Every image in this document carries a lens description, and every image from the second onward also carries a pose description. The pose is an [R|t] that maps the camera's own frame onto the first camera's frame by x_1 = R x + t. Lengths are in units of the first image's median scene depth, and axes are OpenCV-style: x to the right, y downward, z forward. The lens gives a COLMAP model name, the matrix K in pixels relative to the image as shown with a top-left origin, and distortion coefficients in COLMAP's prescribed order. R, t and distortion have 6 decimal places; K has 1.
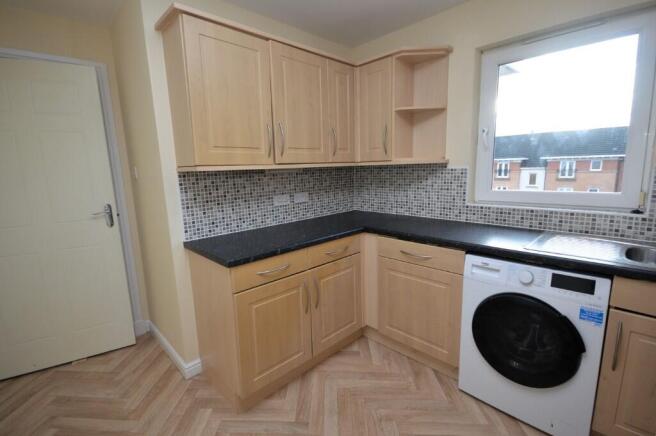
lens RADIAL K [[299.2, 0, 332.3], [0, 299.2, 218.3], [0, 0, 1]] dist [0.000410, 0.000118]
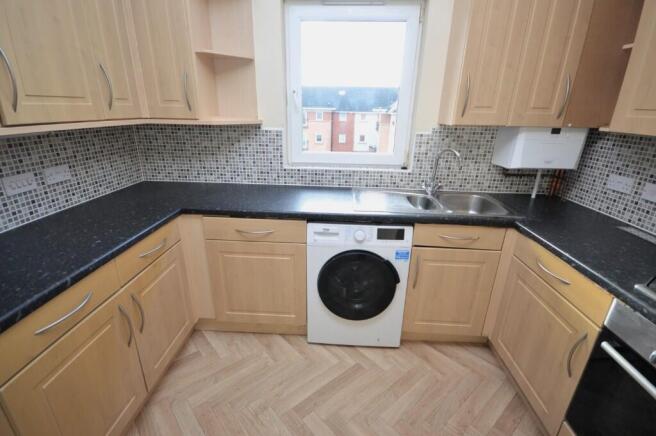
lens RADIAL K [[293.8, 0, 328.0], [0, 293.8, 218.0], [0, 0, 1]] dist [-0.004107, -0.000414]
pose [[0.740202, -0.187605, 0.645682, -0.120982], [0.072677, 0.976984, 0.200550, -0.078554], [-0.668445, -0.101521, 0.736801, 0.190459]]
